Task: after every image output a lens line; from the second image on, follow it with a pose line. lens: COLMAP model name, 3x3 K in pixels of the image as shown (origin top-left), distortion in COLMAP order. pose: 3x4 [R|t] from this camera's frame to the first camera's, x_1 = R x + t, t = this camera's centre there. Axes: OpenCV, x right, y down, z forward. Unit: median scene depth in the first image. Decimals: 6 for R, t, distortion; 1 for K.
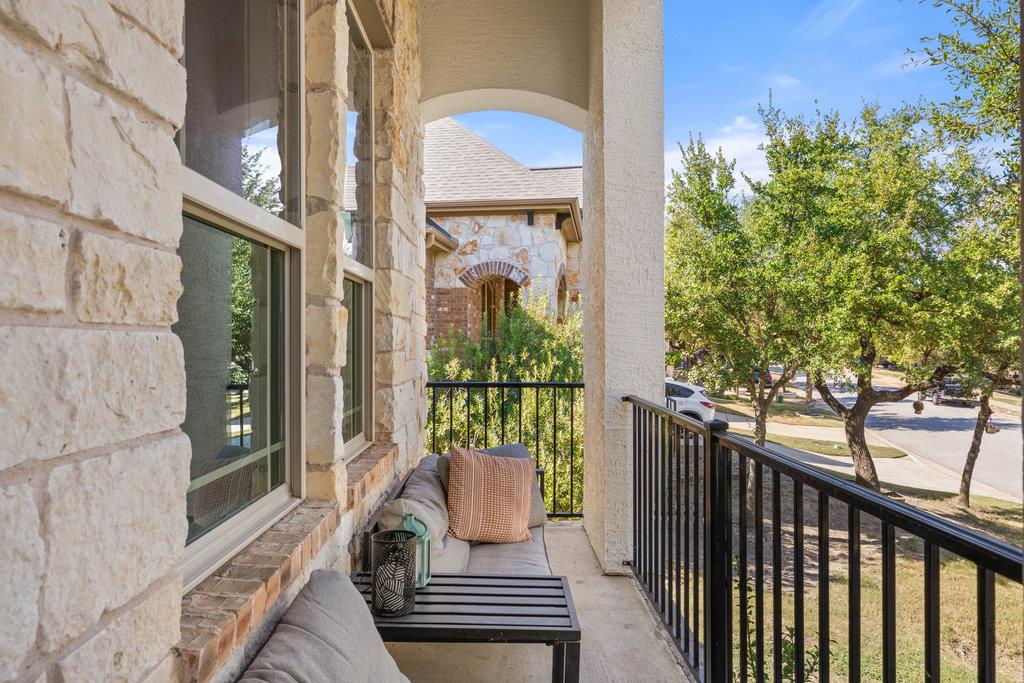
lens RADIAL K [[650.3, 0, 510.9], [0, 650.3, 338.8], [0, 0, 1]] dist [-0.001941, 0.000881]
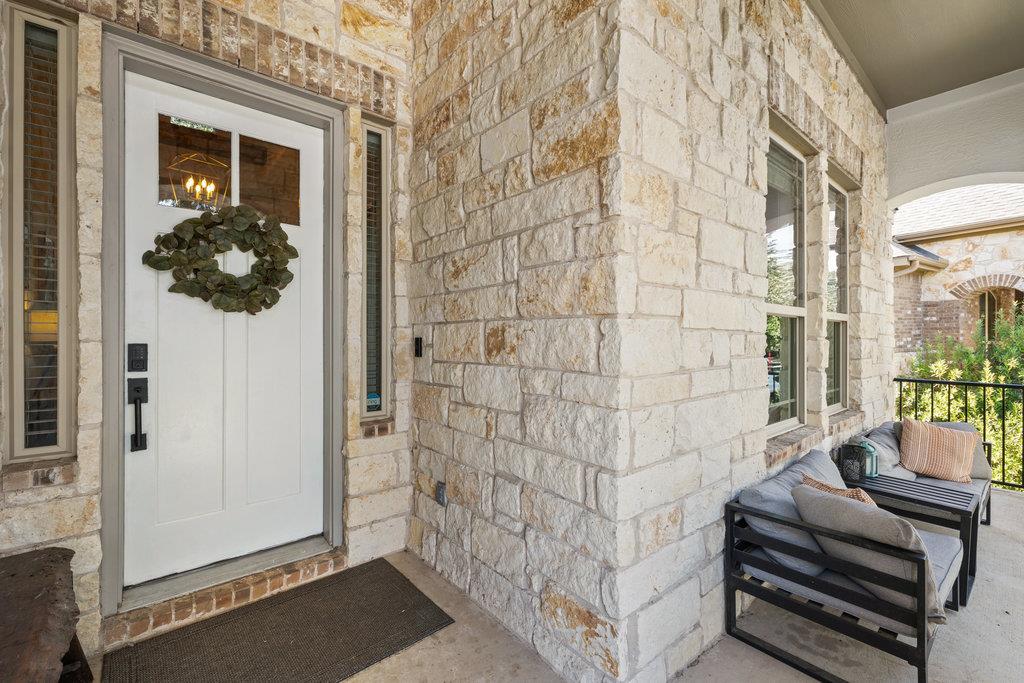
lens RADIAL K [[439.9, 0, 507.6], [0, 439.9, 337.8], [0, 0, 1]] dist [0.000487, 0.001027]
pose [[0.629953, 0.000593, -0.776633, 0.143597], [-0.000164, 1.000000, 0.000631, -0.039503], [0.776633, -0.000270, 0.629953, -0.508336]]
